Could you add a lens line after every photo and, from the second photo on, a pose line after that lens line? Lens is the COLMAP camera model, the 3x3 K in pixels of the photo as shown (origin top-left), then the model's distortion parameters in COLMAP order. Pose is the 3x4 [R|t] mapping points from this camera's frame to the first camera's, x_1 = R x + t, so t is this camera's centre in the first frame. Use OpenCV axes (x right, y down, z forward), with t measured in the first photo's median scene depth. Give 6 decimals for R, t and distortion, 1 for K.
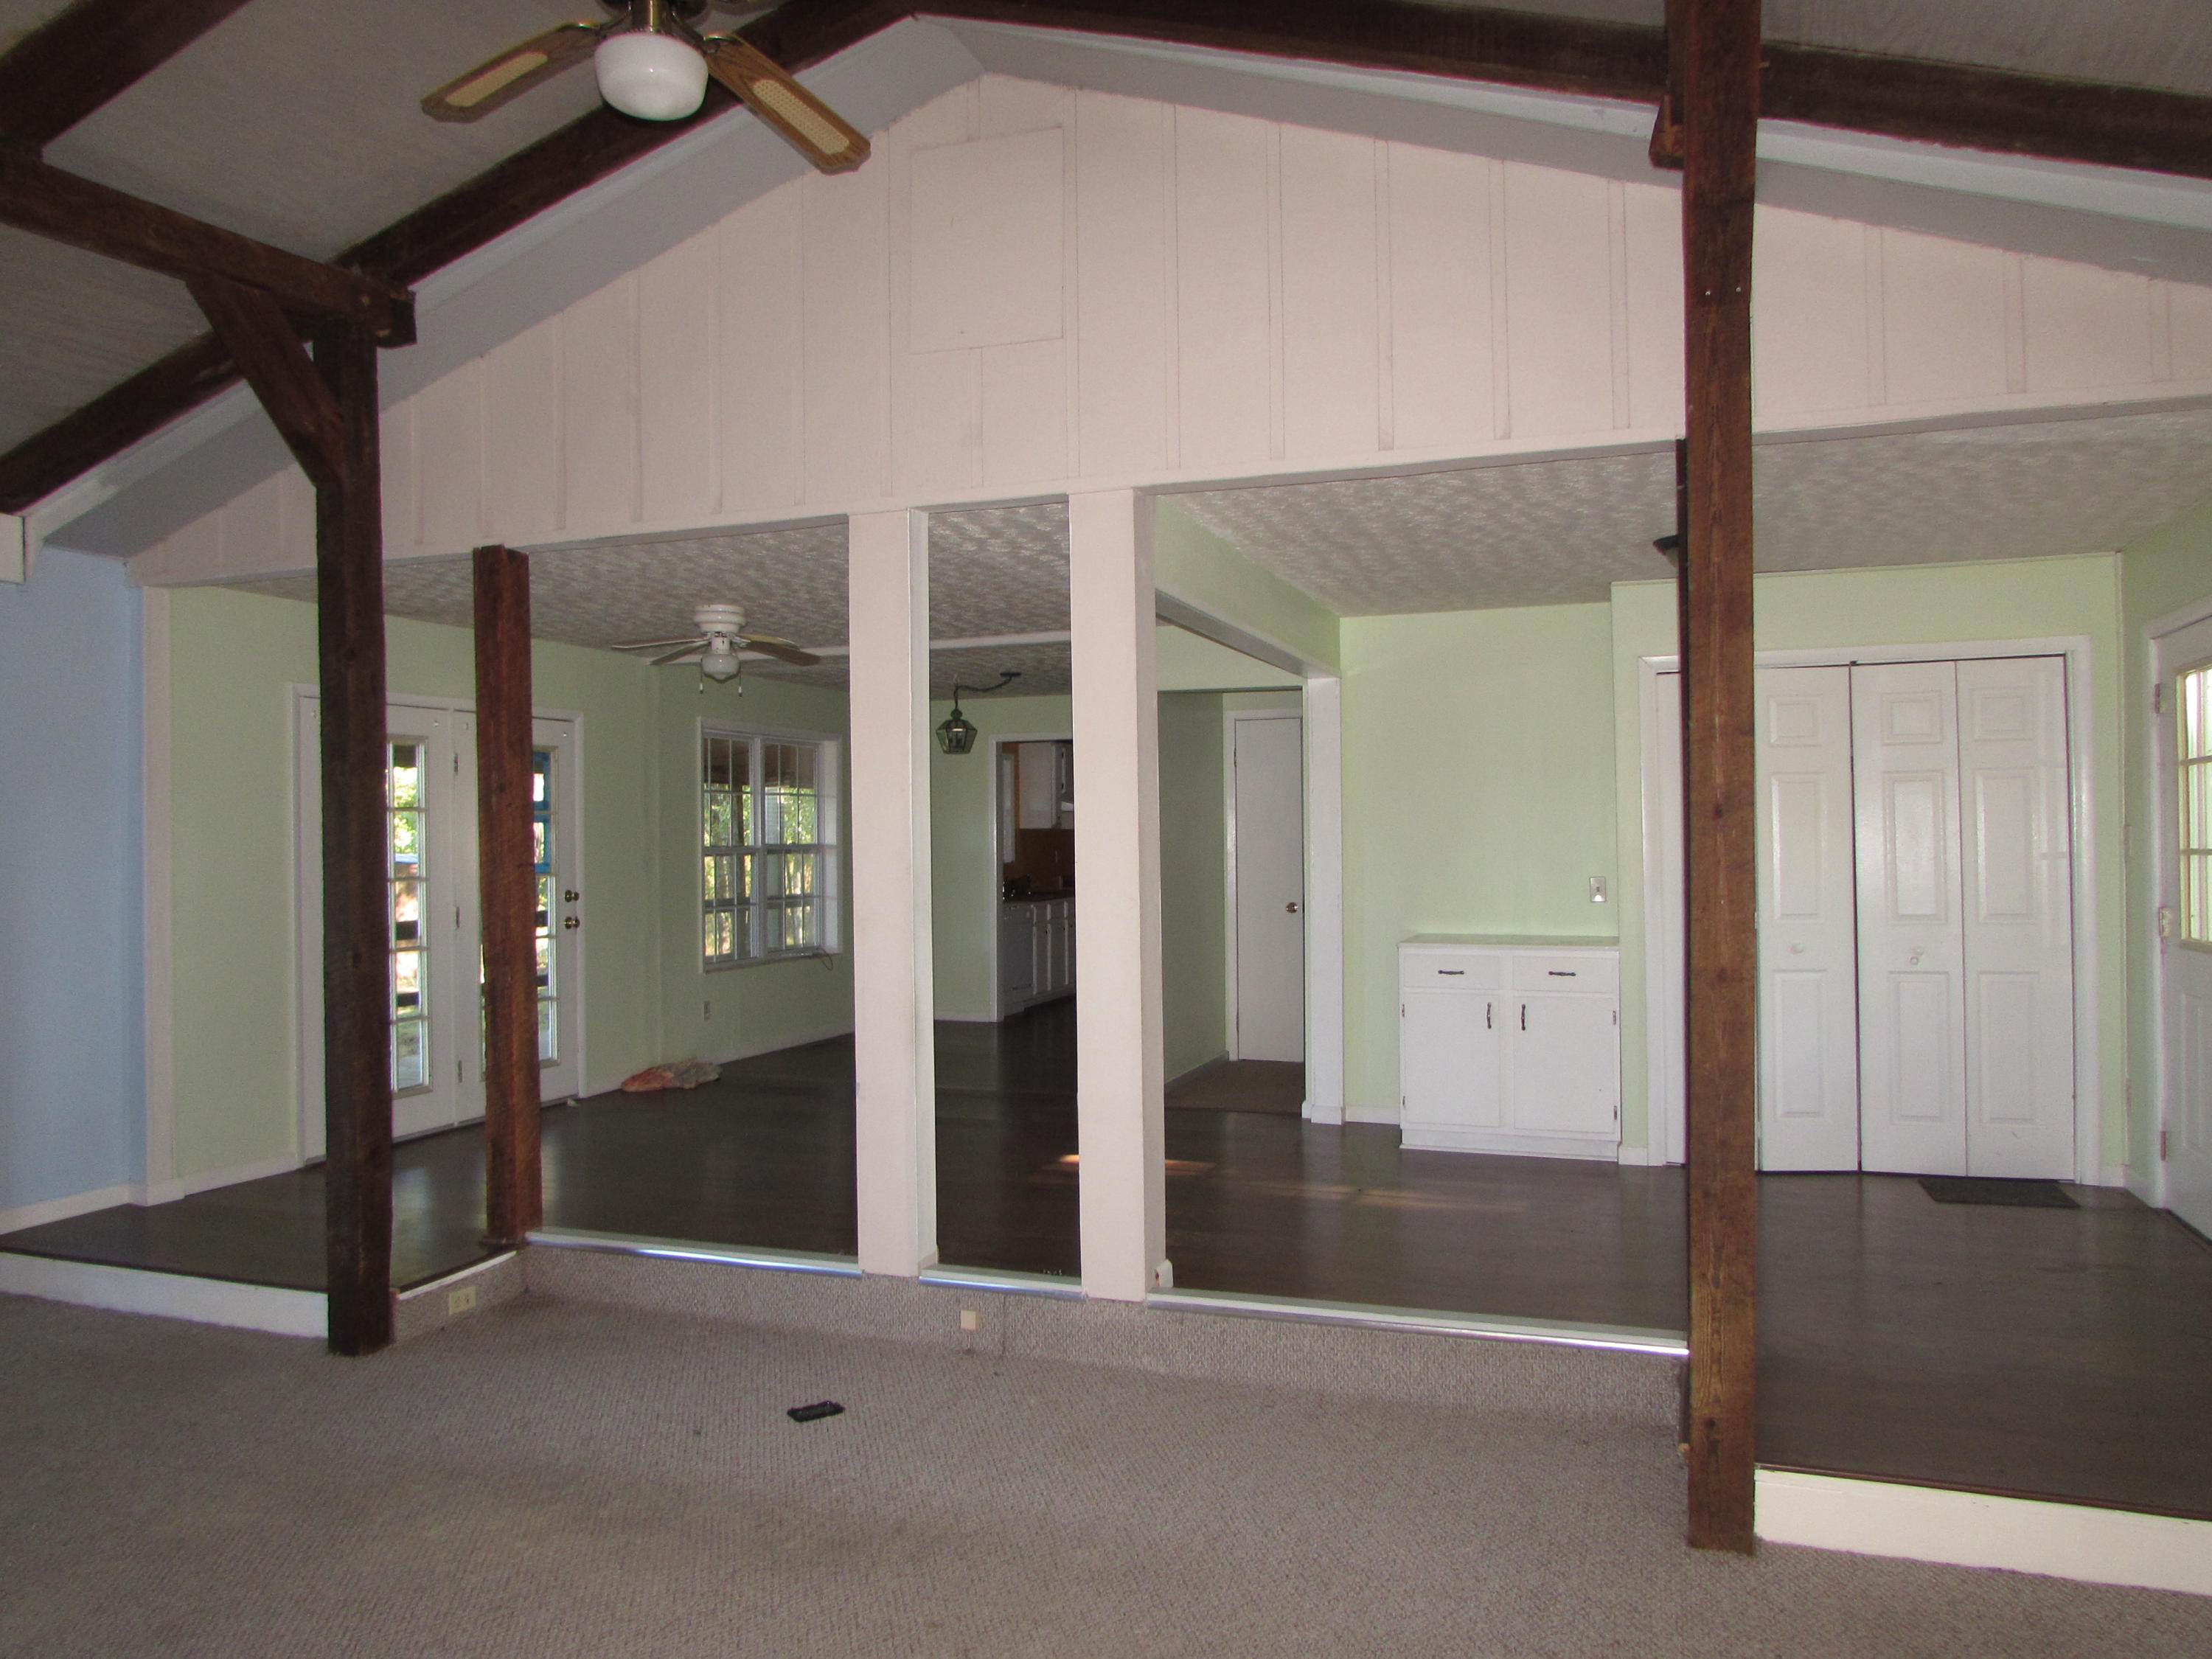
lens RADIAL K [[1555.3, 0, 1106.0], [0, 1555.3, 829.5], [0, 0, 1]] dist [-0.003188, -0.073021]
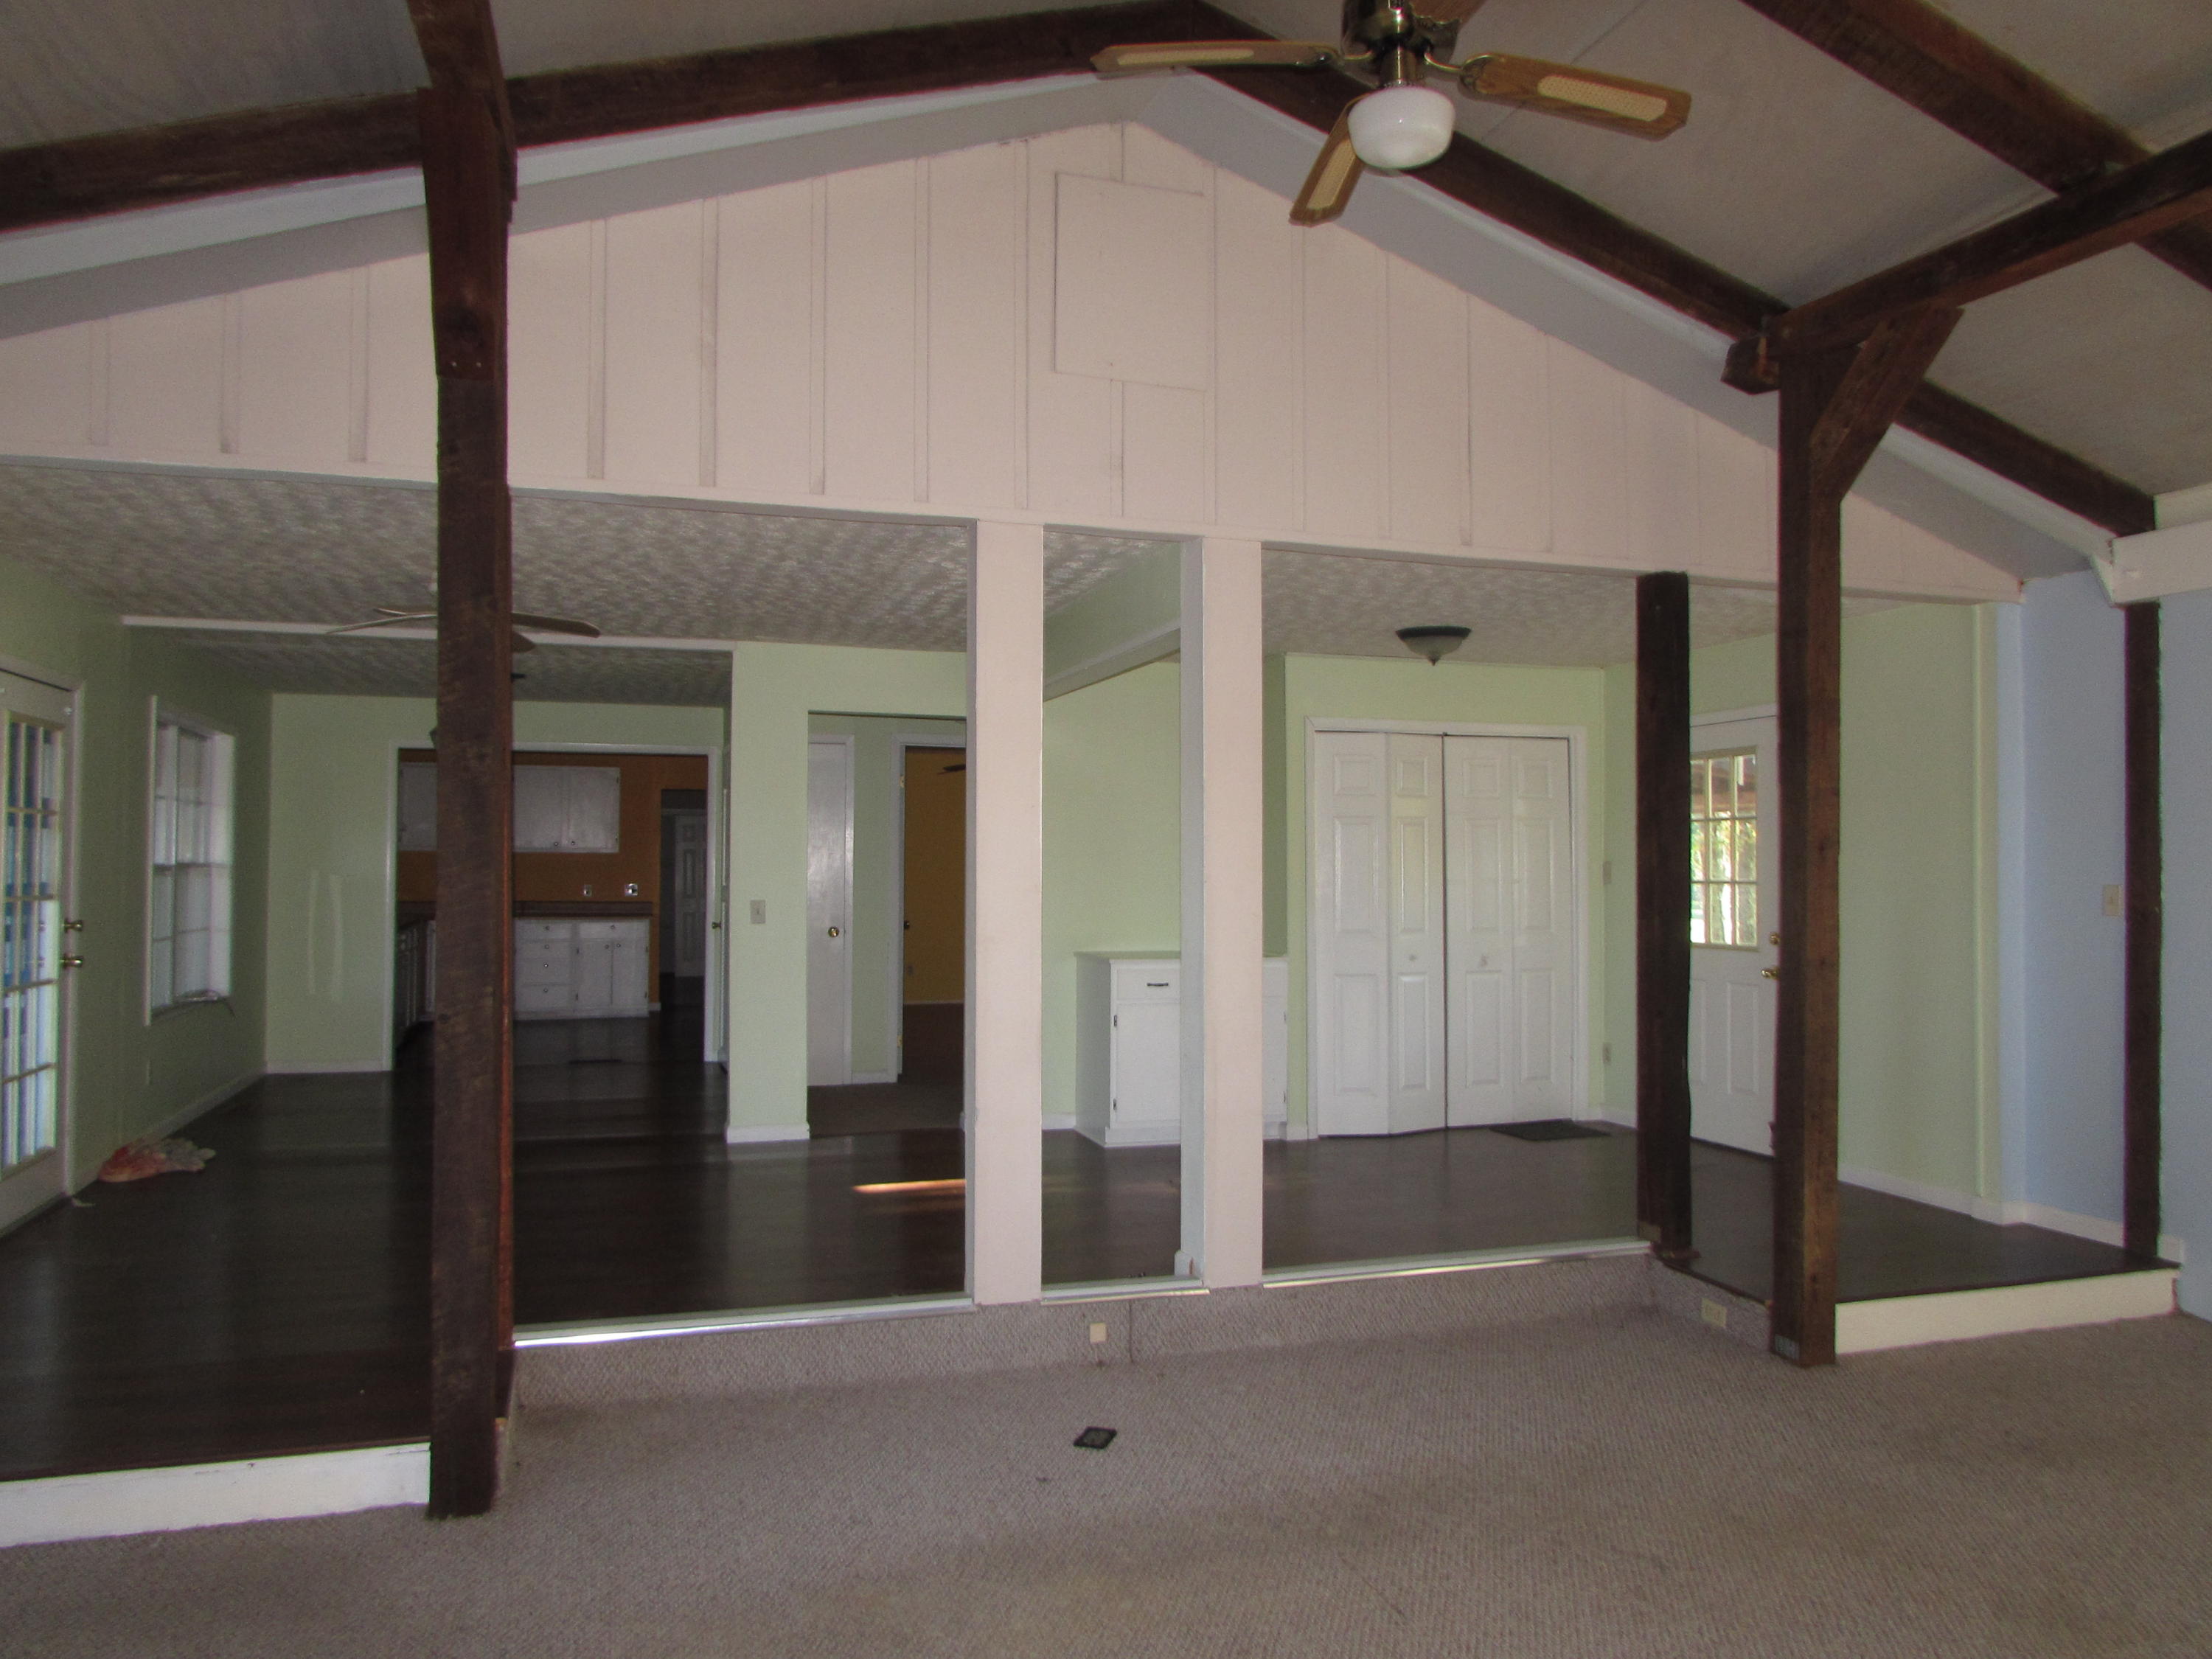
lens RADIAL K [[1560.3, 0, 1101.8], [0, 1560.3, 840.2], [0, 0, 1]] dist [-0.041227, 0.005588]
pose [[0.790111, 0.025230, 0.612444, -0.694979], [-0.017688, 0.999675, -0.018364, 0.012126], [-0.612708, 0.003677, 0.790300, 0.189138]]
